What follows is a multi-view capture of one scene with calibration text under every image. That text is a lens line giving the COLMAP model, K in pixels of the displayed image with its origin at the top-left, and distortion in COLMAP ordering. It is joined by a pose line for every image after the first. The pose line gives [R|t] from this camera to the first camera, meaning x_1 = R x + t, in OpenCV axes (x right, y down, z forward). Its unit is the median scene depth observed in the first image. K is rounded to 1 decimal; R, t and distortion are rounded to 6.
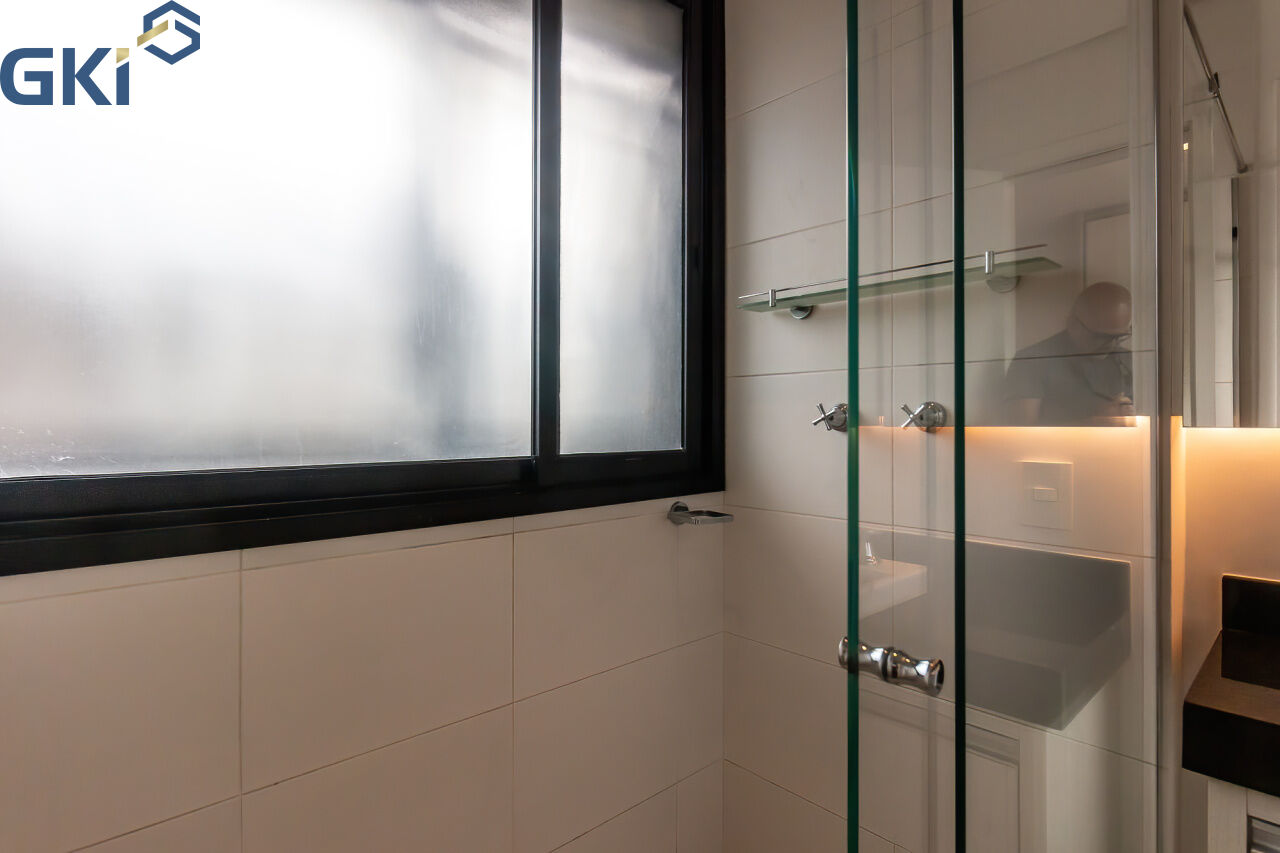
lens RADIAL K [[650.4, 0, 643.1], [0, 650.4, 420.5], [0, 0, 1]] dist [-0.003926, -0.000290]
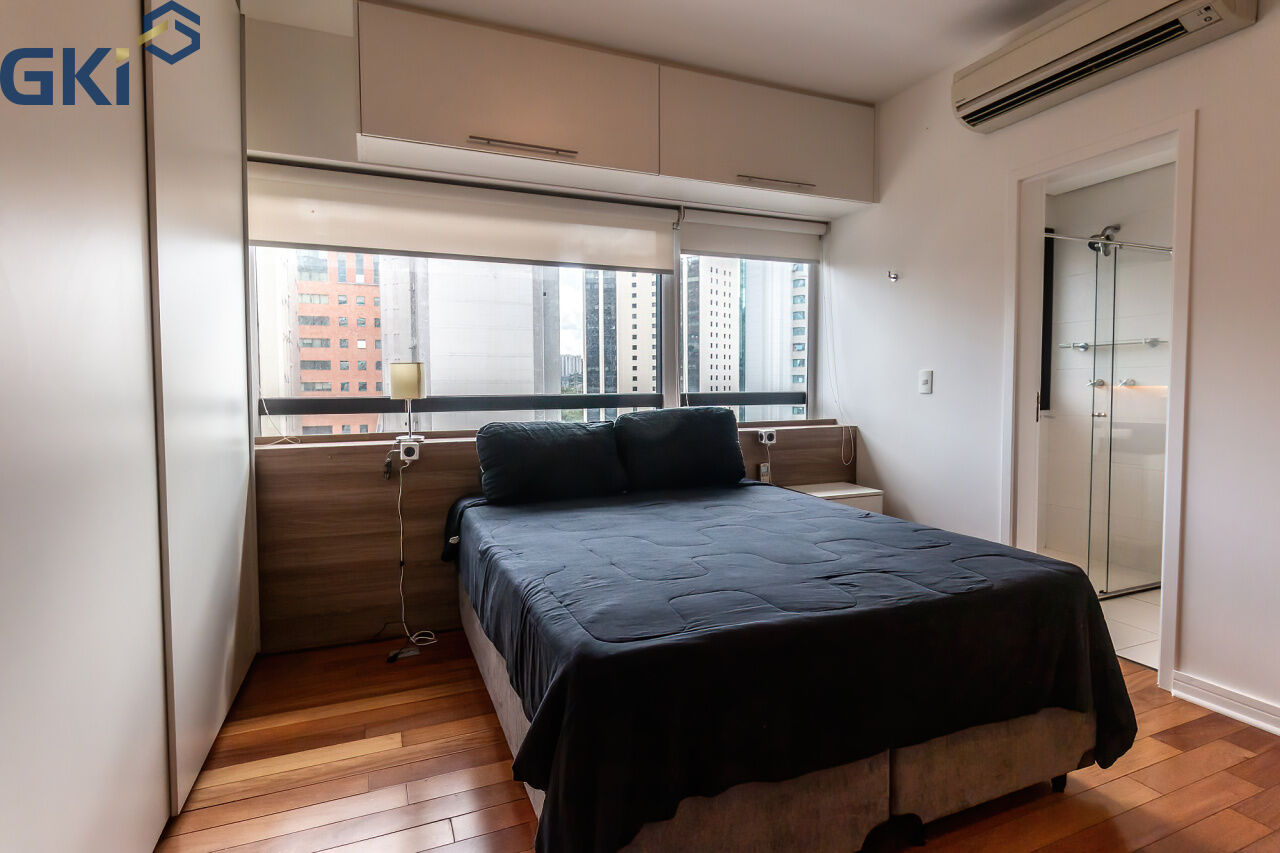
lens RADIAL K [[650.4, 0, 638.8], [0, 650.4, 422.7], [0, 0, 1]] dist [-0.003926, -0.000290]
pose [[0.944248, 0.009204, -0.329108, -0.852988], [0.007720, 0.998715, 0.050081, 0.012375], [0.329146, -0.049830, 0.942963, -3.073466]]
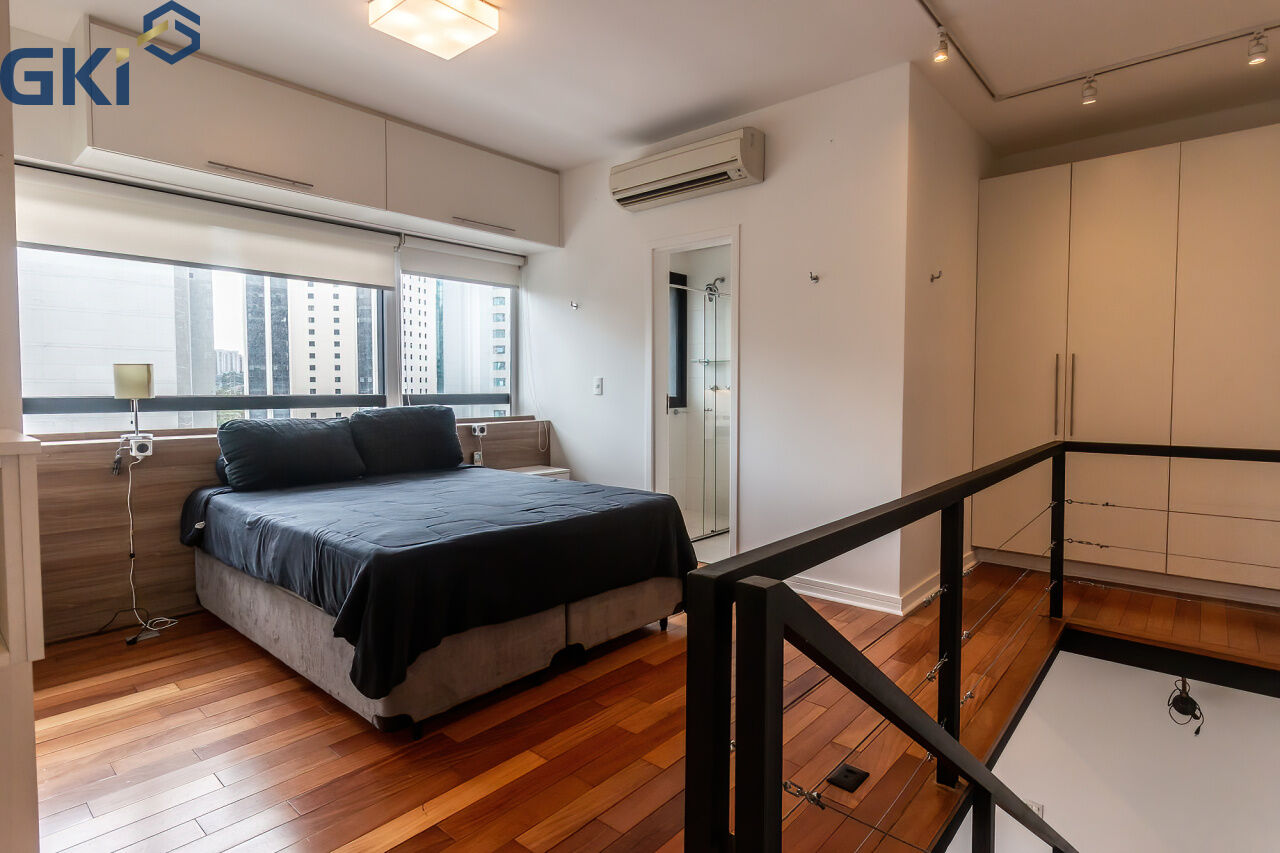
lens RADIAL K [[650.4, 0, 639.8], [0, 650.4, 416.1], [0, 0, 1]] dist [-0.003926, -0.000290]
pose [[0.993261, -0.007093, 0.115682, -0.806088], [0.002678, 0.999264, 0.038271, 0.015952], [-0.115869, -0.037703, 0.992549, -3.781602]]
